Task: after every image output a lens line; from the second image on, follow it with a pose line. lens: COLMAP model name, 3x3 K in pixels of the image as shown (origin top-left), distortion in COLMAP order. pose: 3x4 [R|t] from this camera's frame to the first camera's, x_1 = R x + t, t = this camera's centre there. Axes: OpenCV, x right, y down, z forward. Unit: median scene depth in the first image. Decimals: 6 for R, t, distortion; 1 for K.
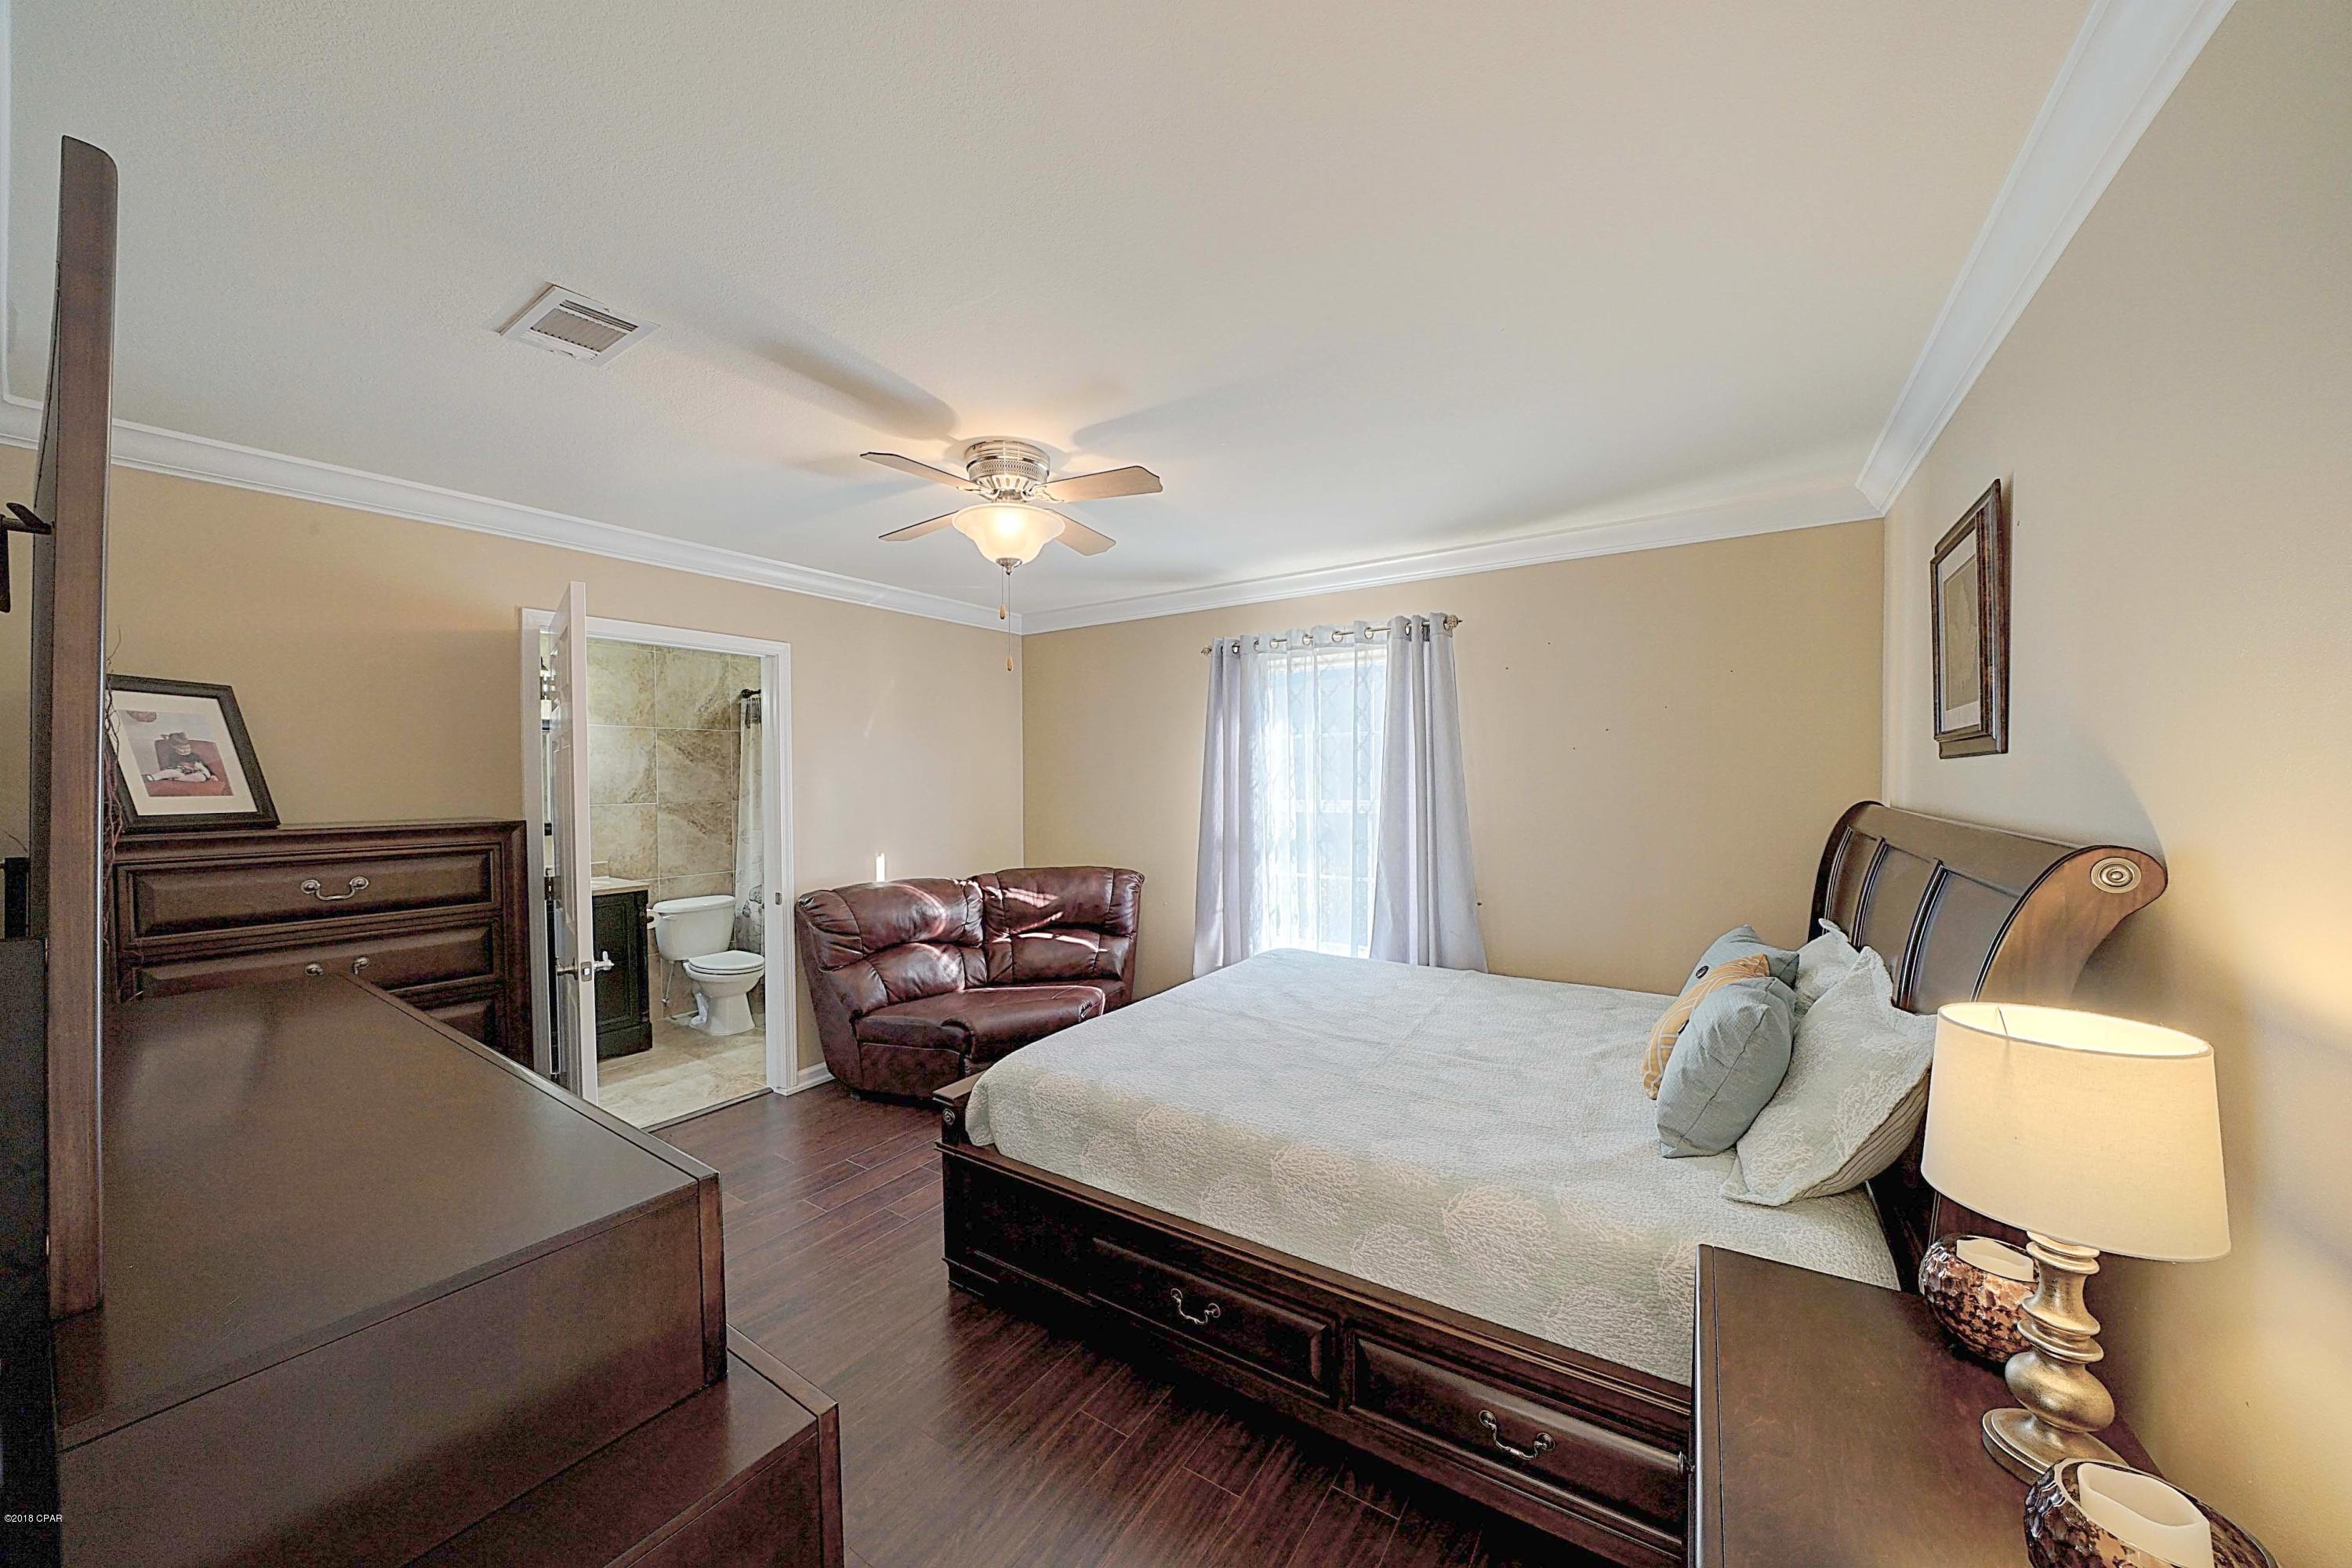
lens RADIAL K [[812.6, 0, 1163.7], [0, 812.6, 793.2], [0, 0, 1]] dist [-0.026110, 0.003340]
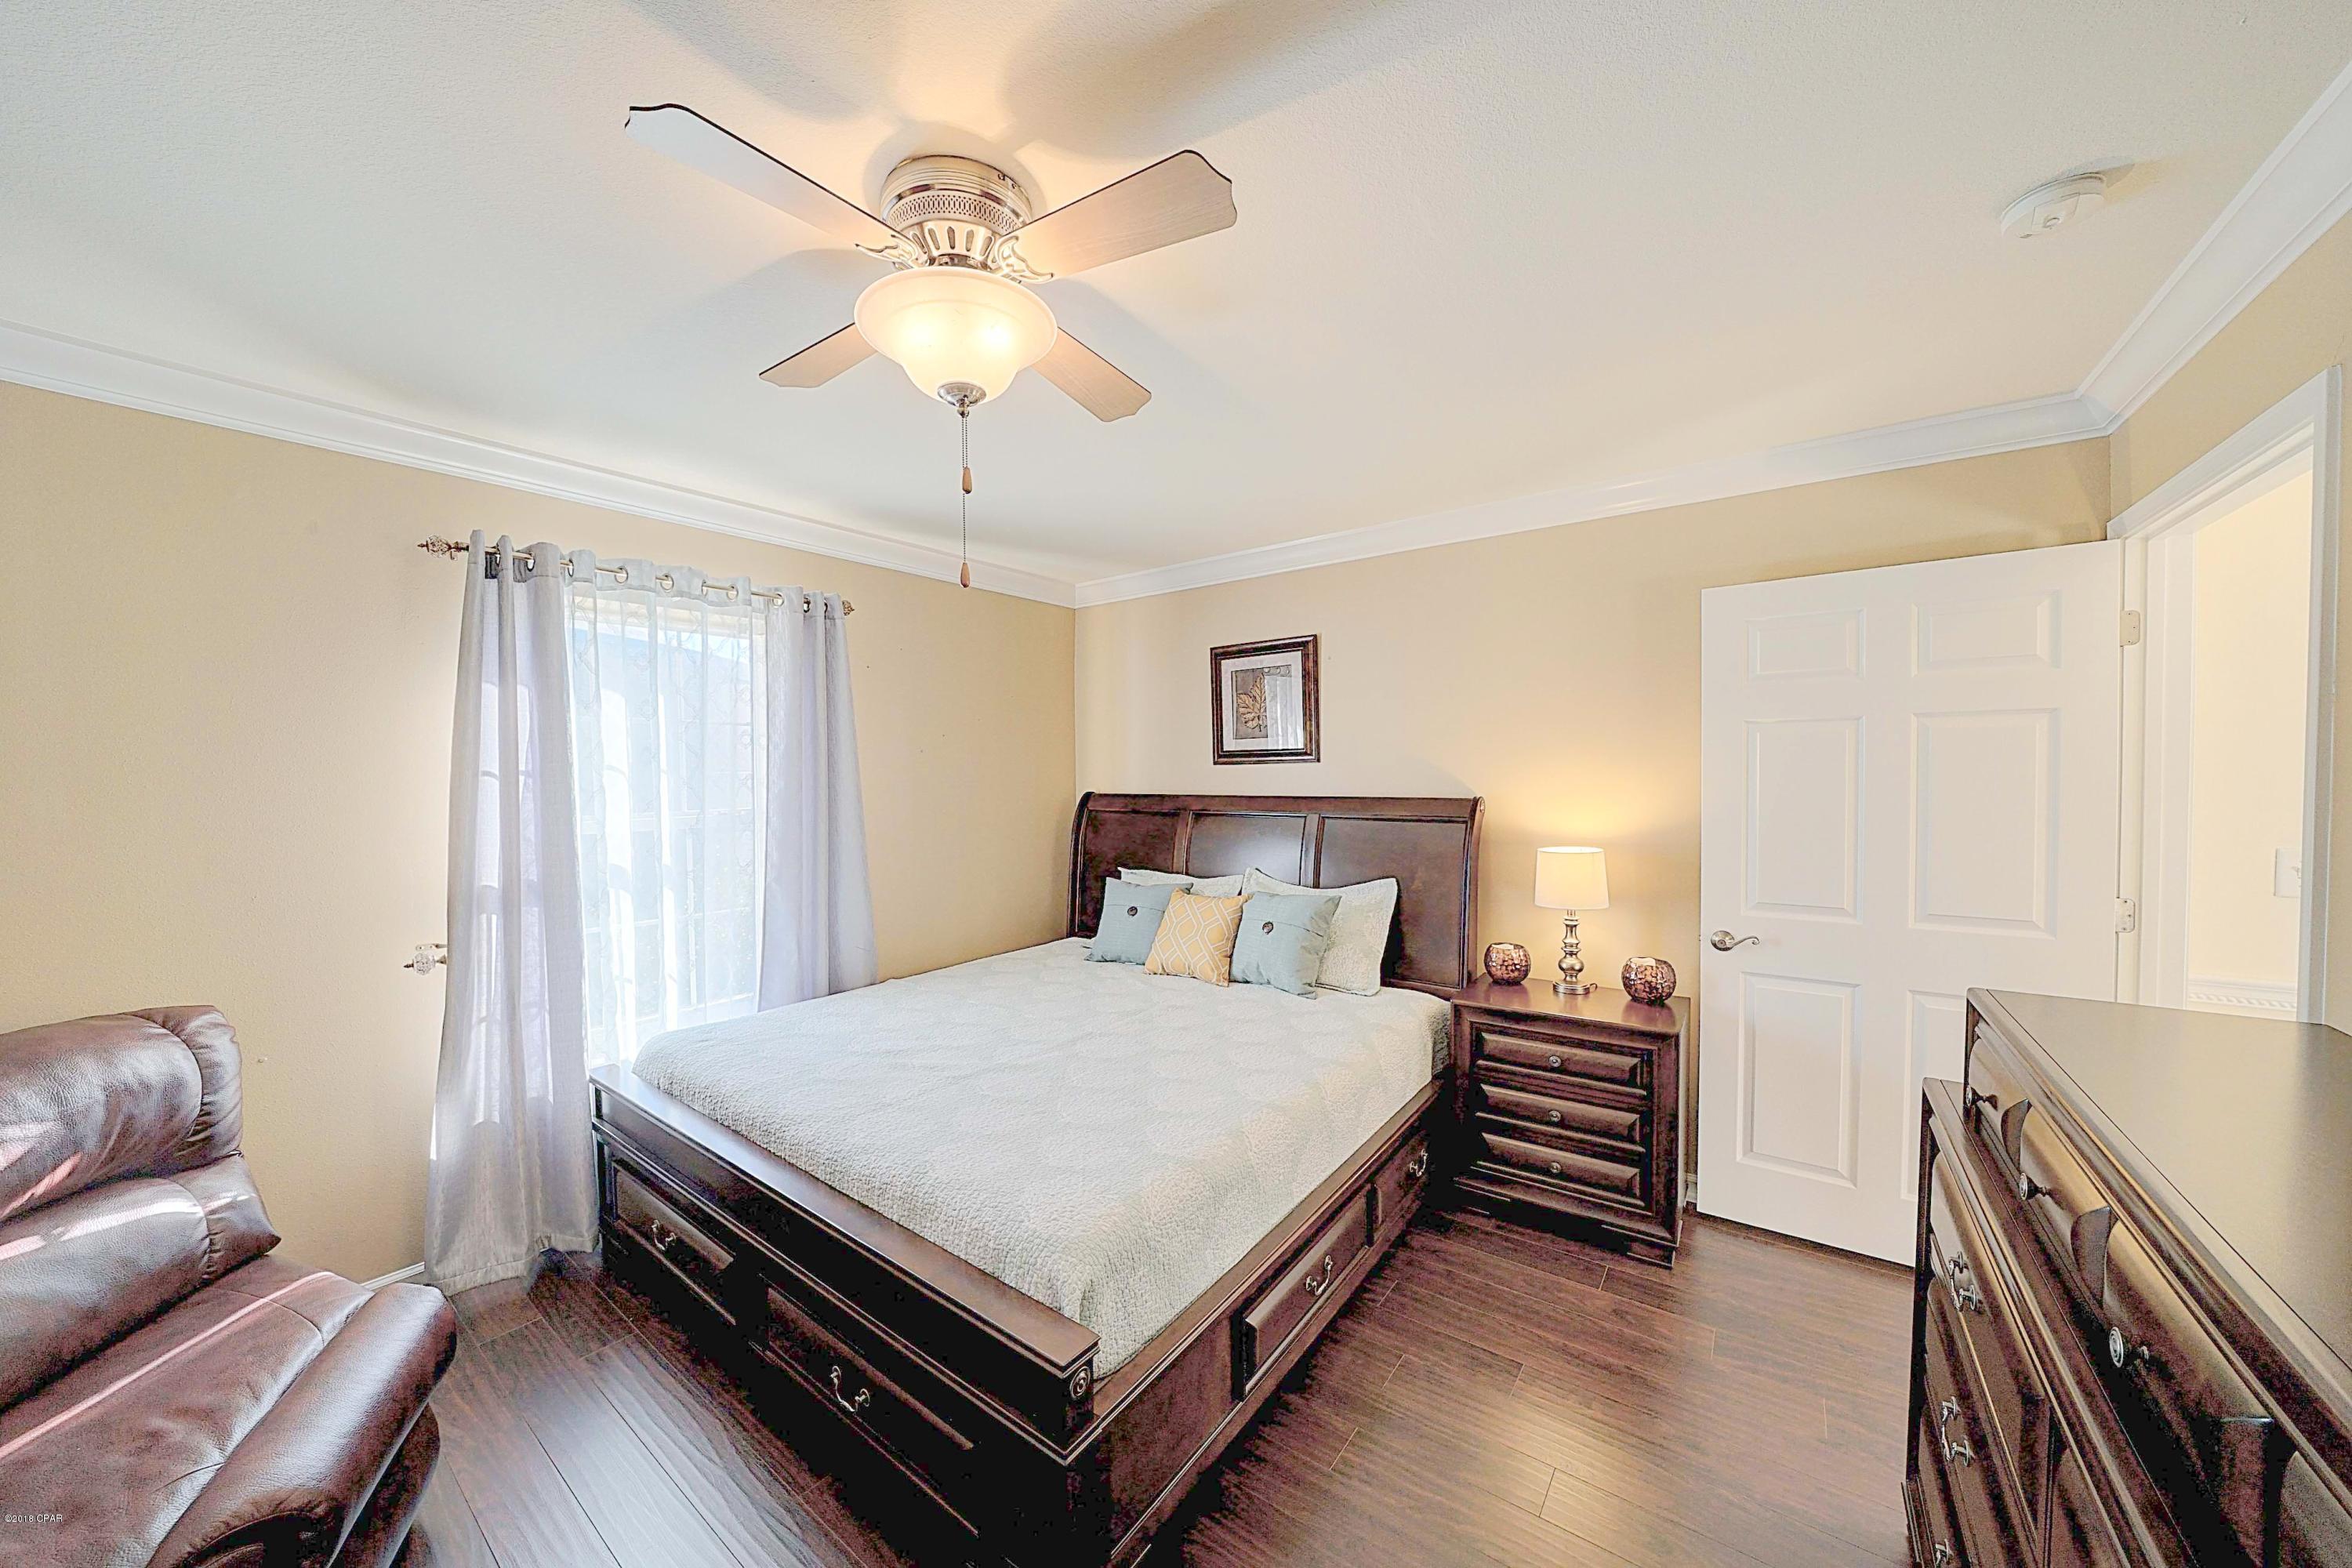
lens RADIAL K [[812.6, 0, 1163.7], [0, 812.6, 793.2], [0, 0, 1]] dist [-0.026110, 0.003340]
pose [[0.060294, -0.020073, 0.997979, -0.518347], [0.032523, 0.999306, 0.018135, -0.008092], [-0.997651, 0.031364, 0.060905, 0.578322]]
